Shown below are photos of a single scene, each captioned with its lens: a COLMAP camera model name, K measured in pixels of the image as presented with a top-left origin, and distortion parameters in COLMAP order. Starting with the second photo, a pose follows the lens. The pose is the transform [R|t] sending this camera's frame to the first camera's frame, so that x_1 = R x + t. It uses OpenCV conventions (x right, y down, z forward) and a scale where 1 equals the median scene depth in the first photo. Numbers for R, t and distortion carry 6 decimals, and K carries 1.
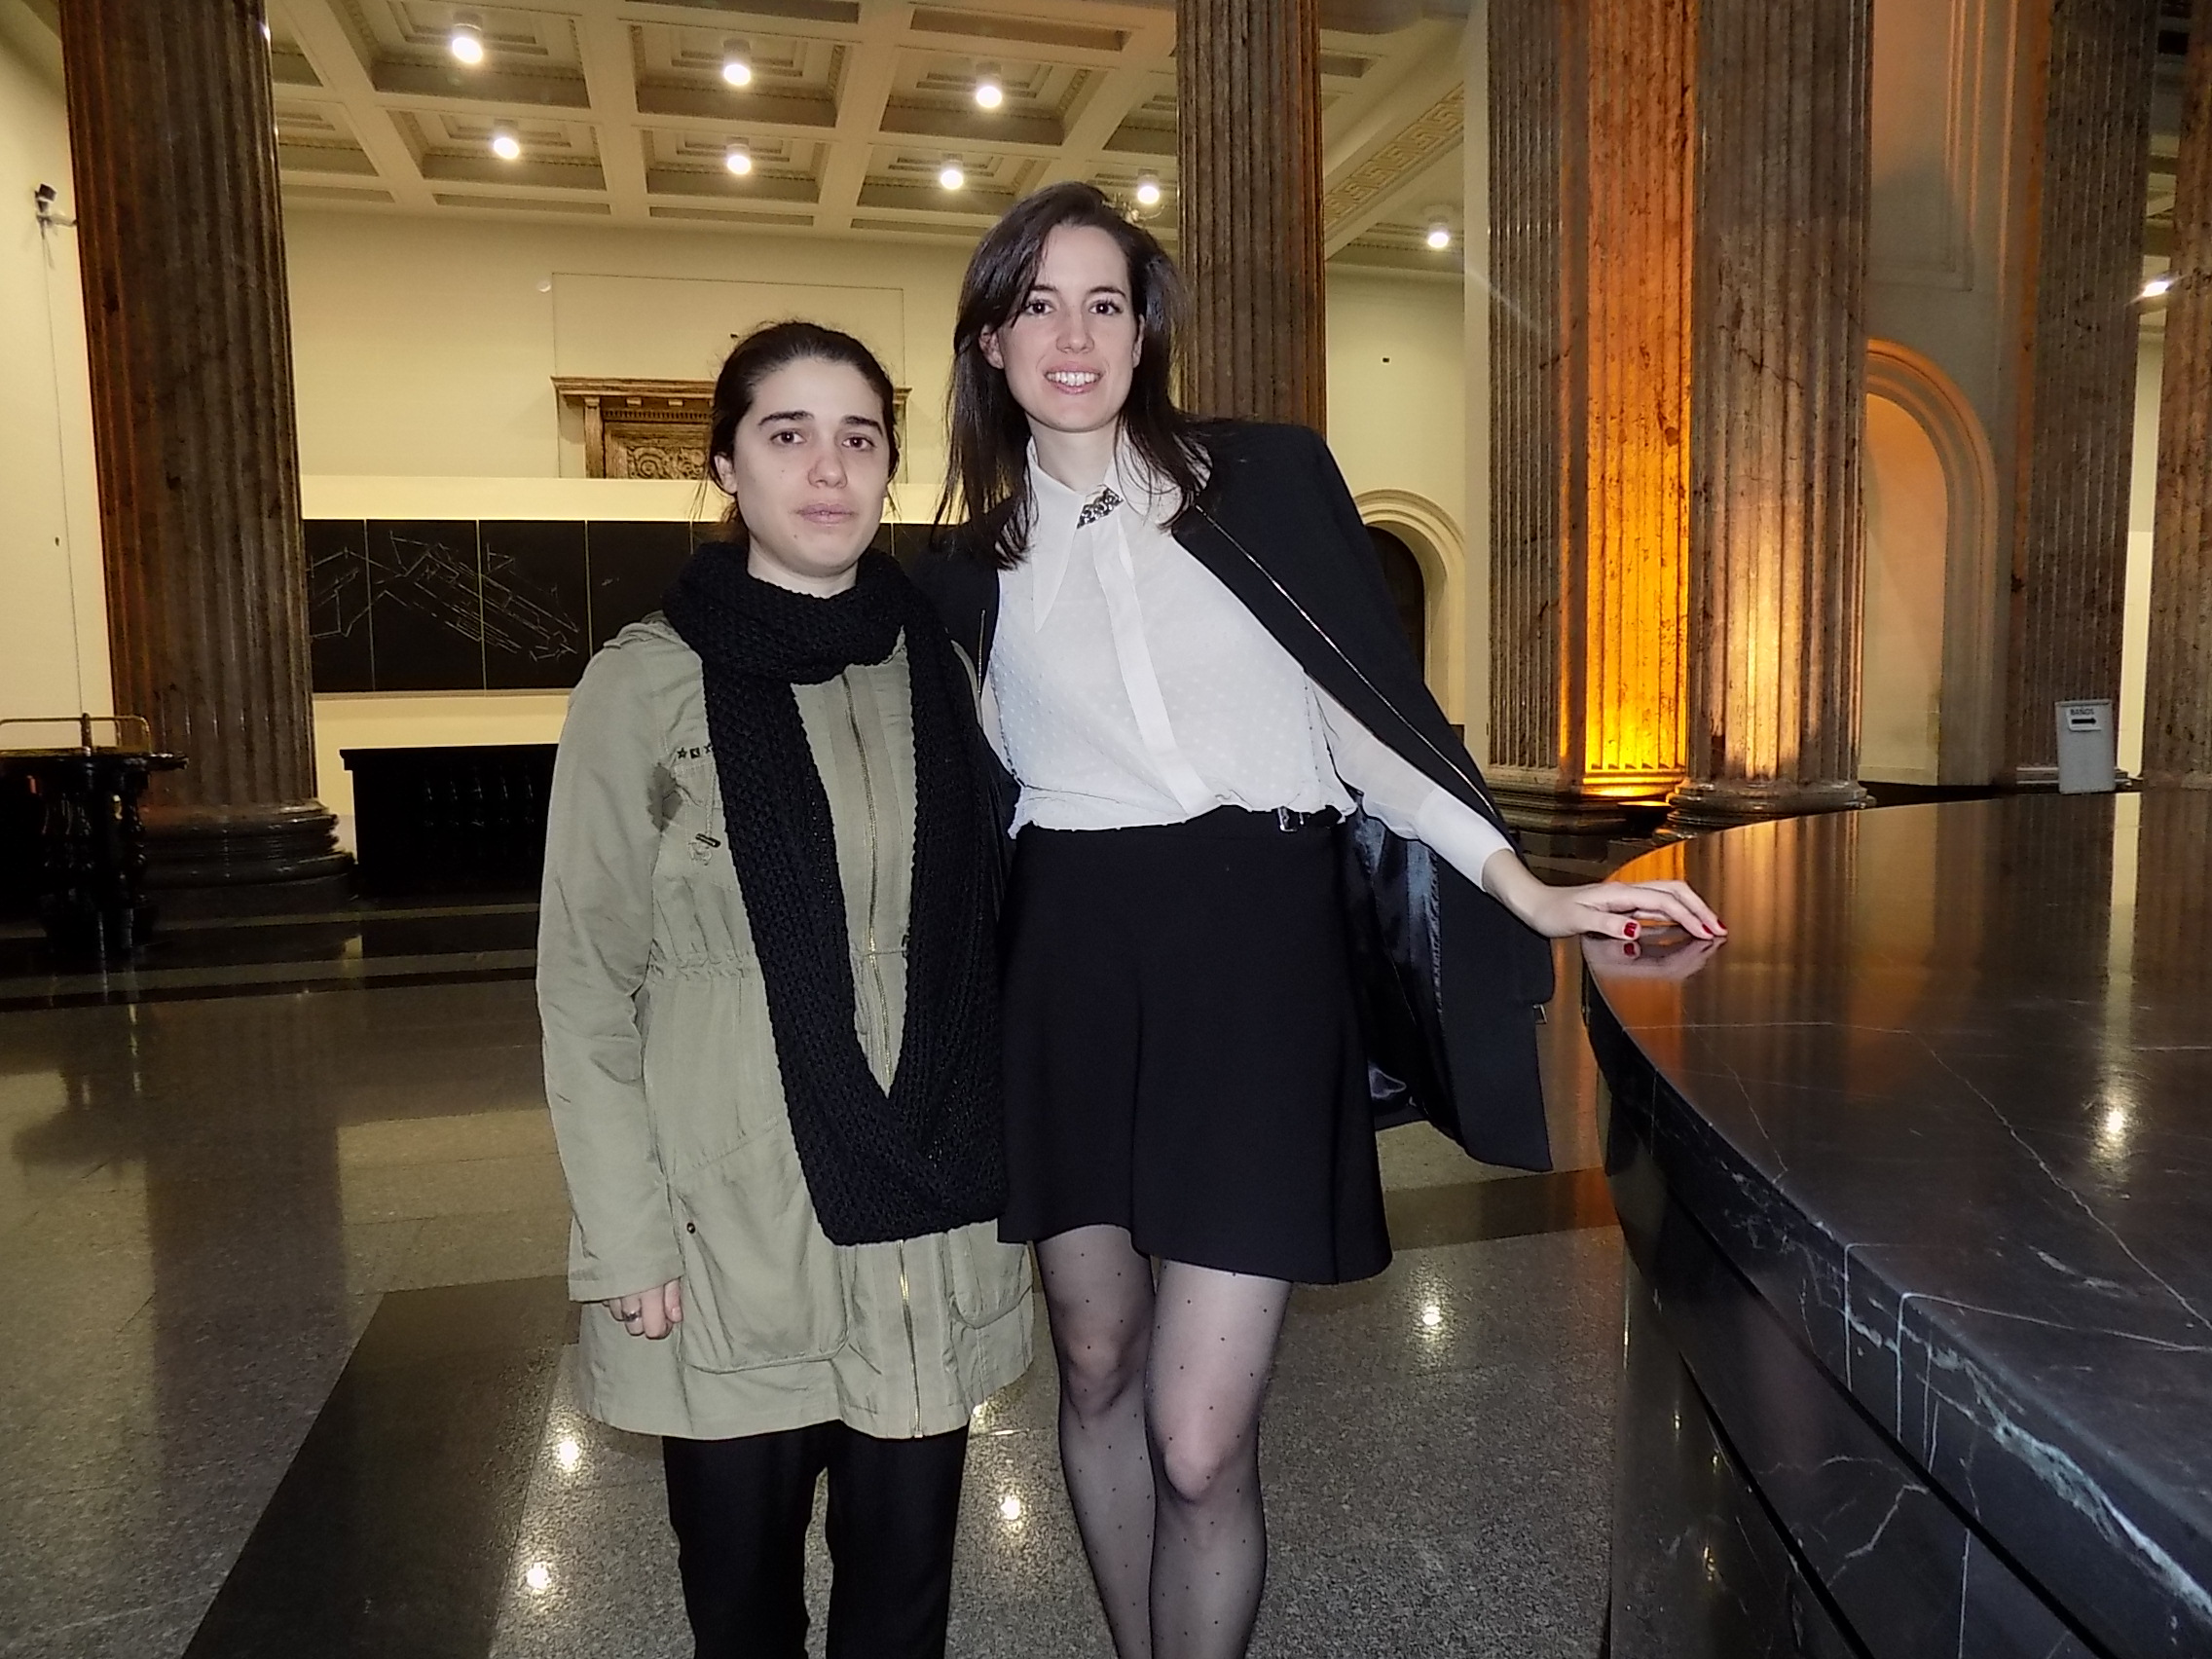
lens RADIAL K [[1495.8, 0, 1137.3], [0, 1495.8, 821.2], [0, 0, 1]] dist [-0.094296, 0.093907]
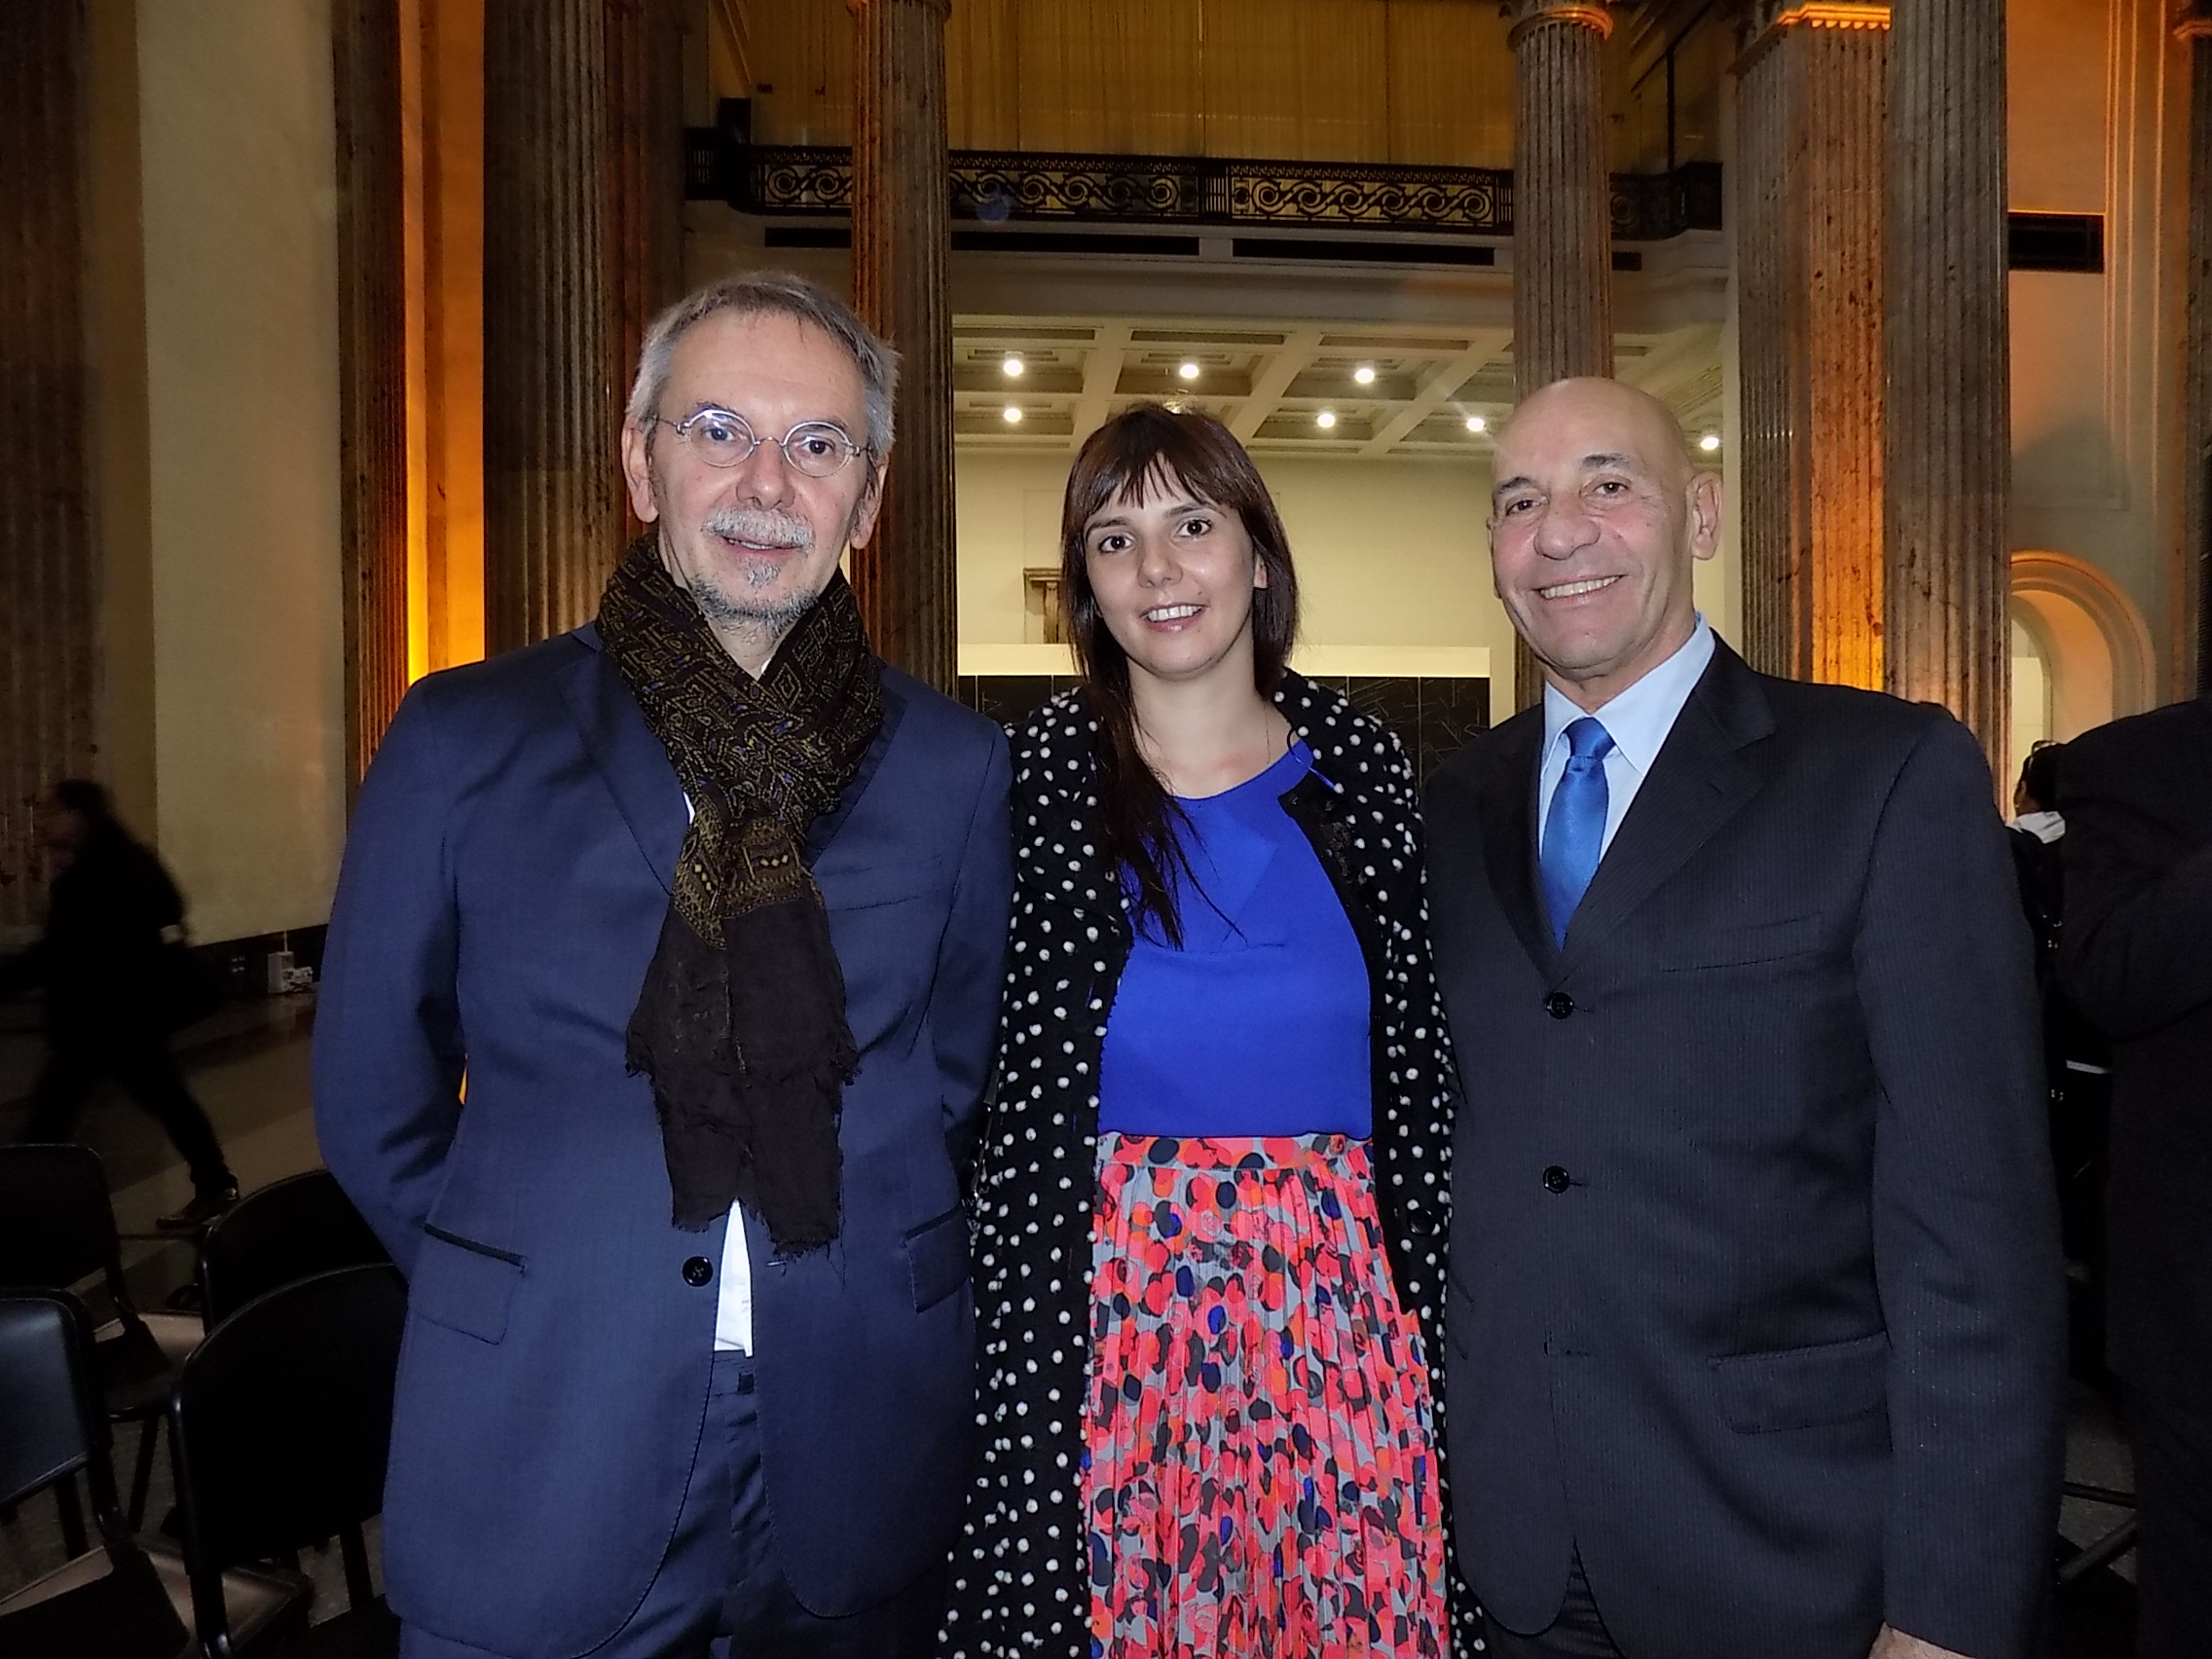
lens RADIAL K [[1495.8, 0, 1137.3], [0, 1495.8, 821.2], [0, 0, 1]] dist [-0.094296, 0.093907]
pose [[0.983591, 0.012972, -0.179945, -0.072154], [-0.025225, 0.997503, -0.065972, 0.026736], [0.178640, 0.069428, 0.981462, -0.479329]]
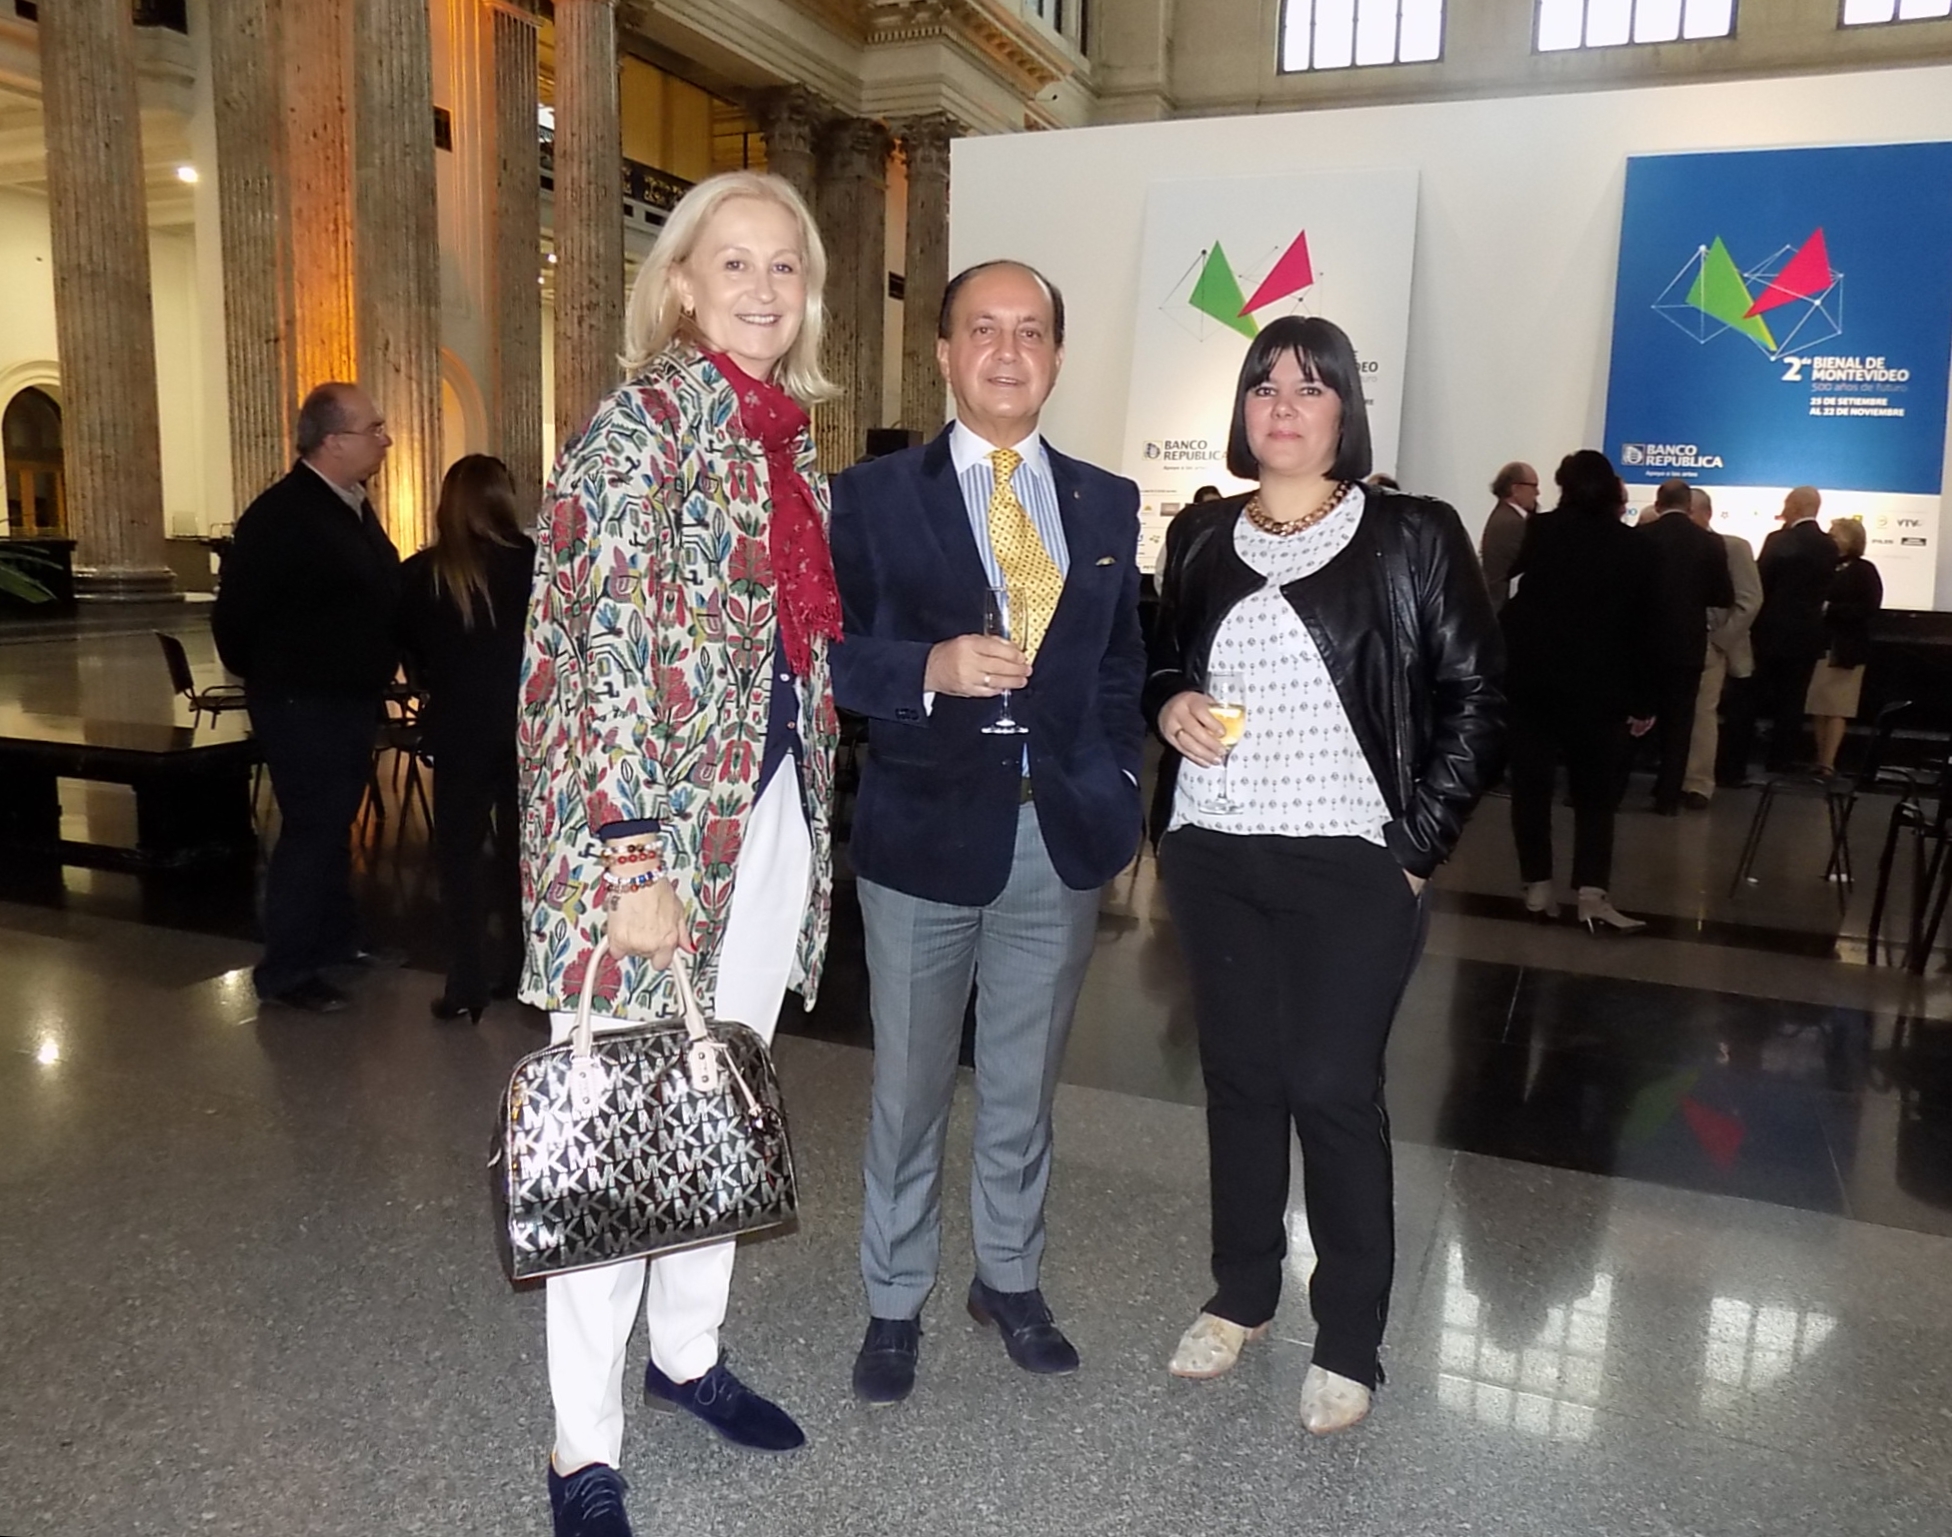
lens RADIAL K [[1485.3, 0, 976.0], [0, 1485.3, 768.5], [0, 0, 1]] dist [-0.031268, 0.001872]
pose [[0.638265, -0.100205, 0.763267, -0.647944], [0.037069, 0.994342, 0.099544, 0.075176], [-0.768924, -0.035242, 0.638368, -0.916211]]
